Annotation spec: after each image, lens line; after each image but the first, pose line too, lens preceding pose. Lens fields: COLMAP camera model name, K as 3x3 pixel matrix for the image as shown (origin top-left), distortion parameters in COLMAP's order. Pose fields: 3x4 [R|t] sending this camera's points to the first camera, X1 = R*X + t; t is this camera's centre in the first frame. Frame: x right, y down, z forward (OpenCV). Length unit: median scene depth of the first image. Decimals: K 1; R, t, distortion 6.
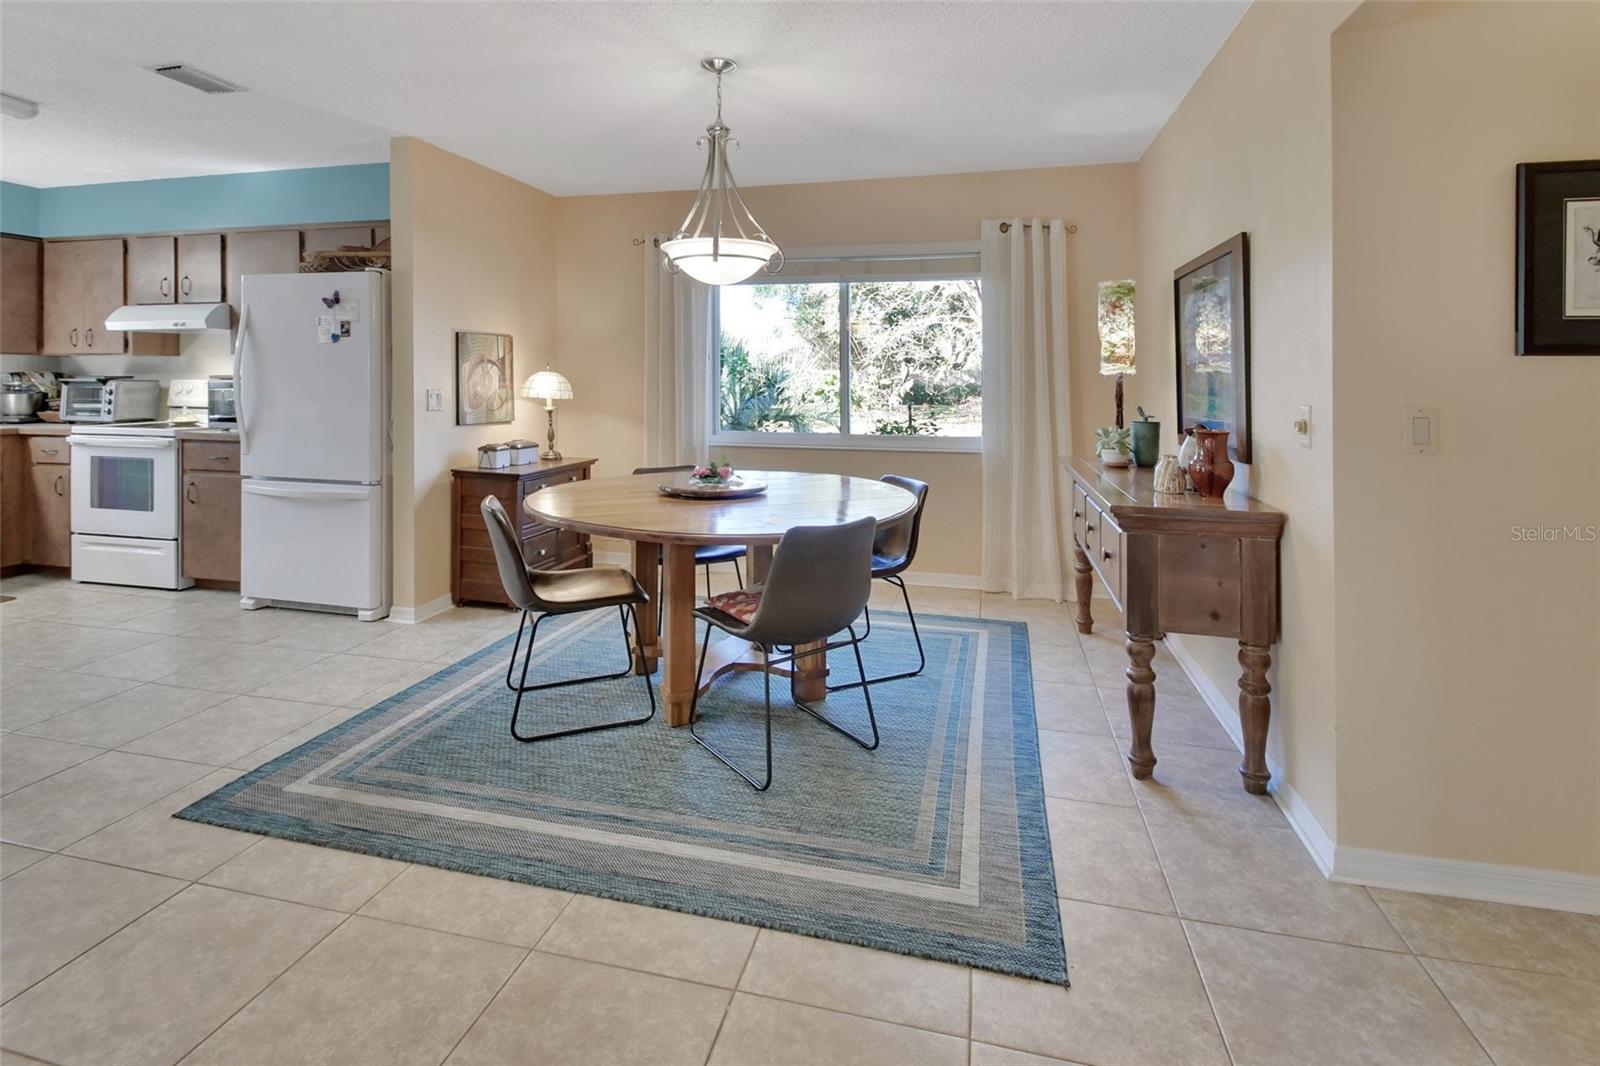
lens RADIAL K [[746.9, 0, 757.1], [0, 746.9, 390.9], [0, 0, 1]] dist [0.024493, -0.009238]
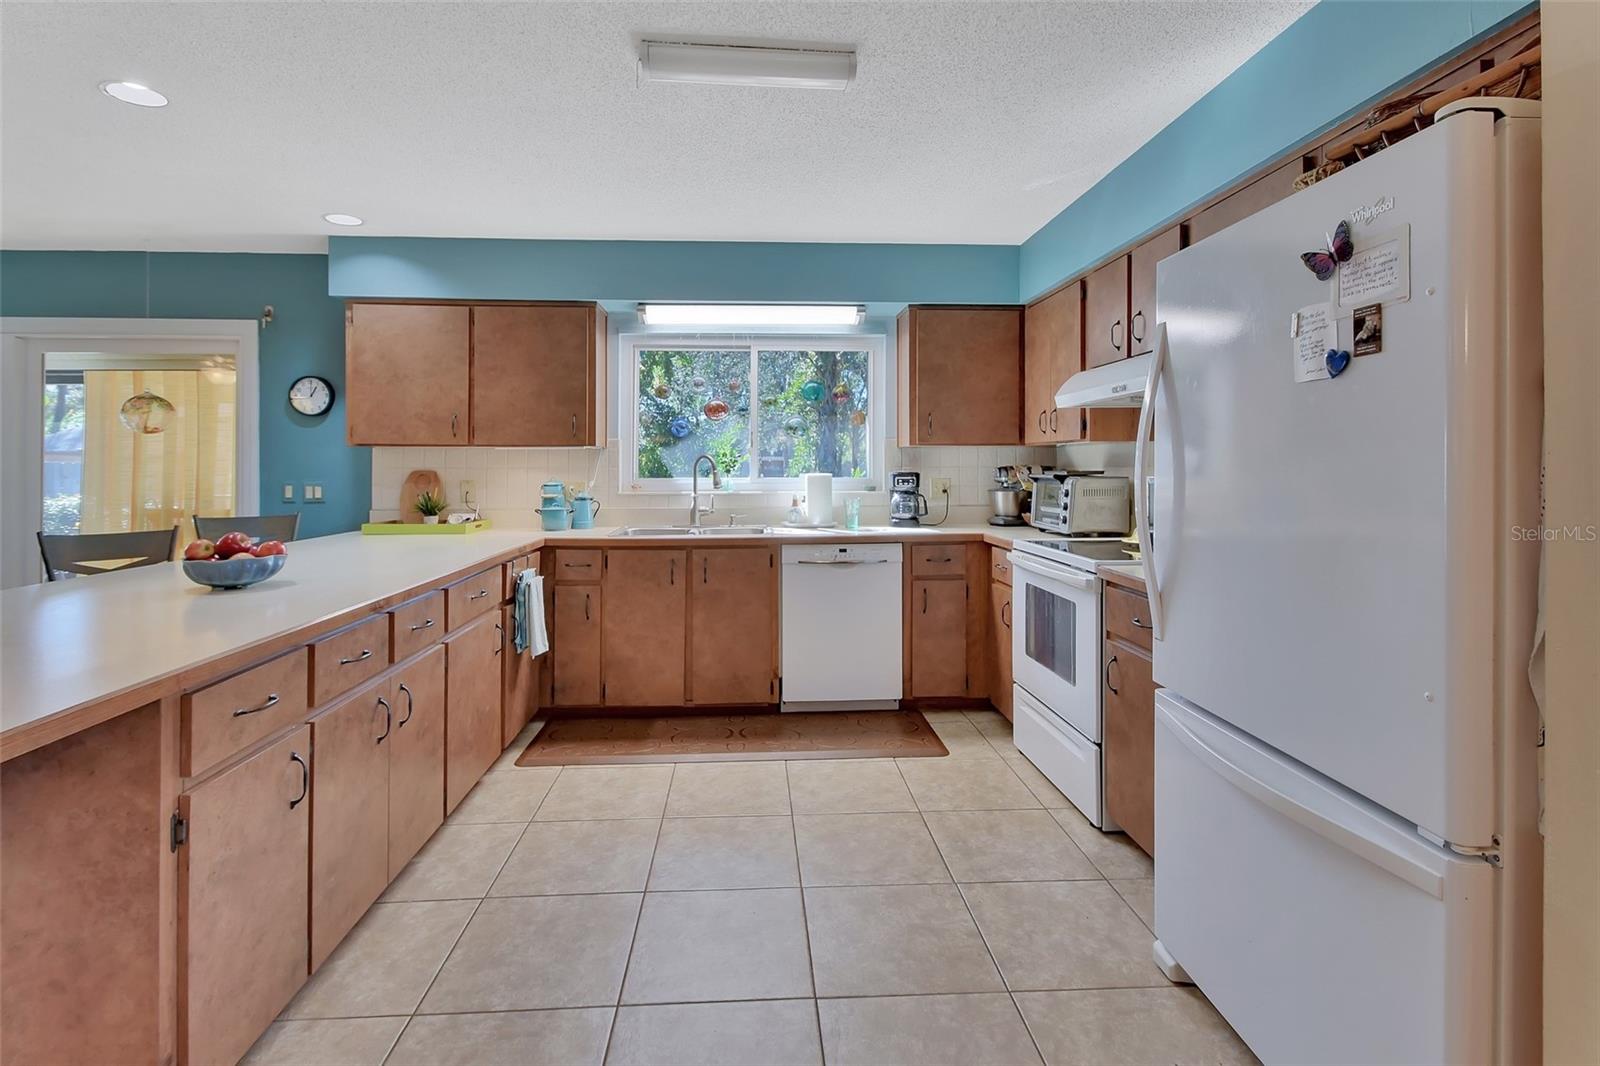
lens RADIAL K [[746.9, 0, 790.3], [0, 746.9, 468.7], [0, 0, 1]] dist [0.024493, -0.009238]
pose [[0.306018, -0.004187, -0.952017, -0.257844], [-0.008103, 0.999943, -0.007002, -0.015304], [0.951991, 0.009857, 0.305966, 0.544764]]
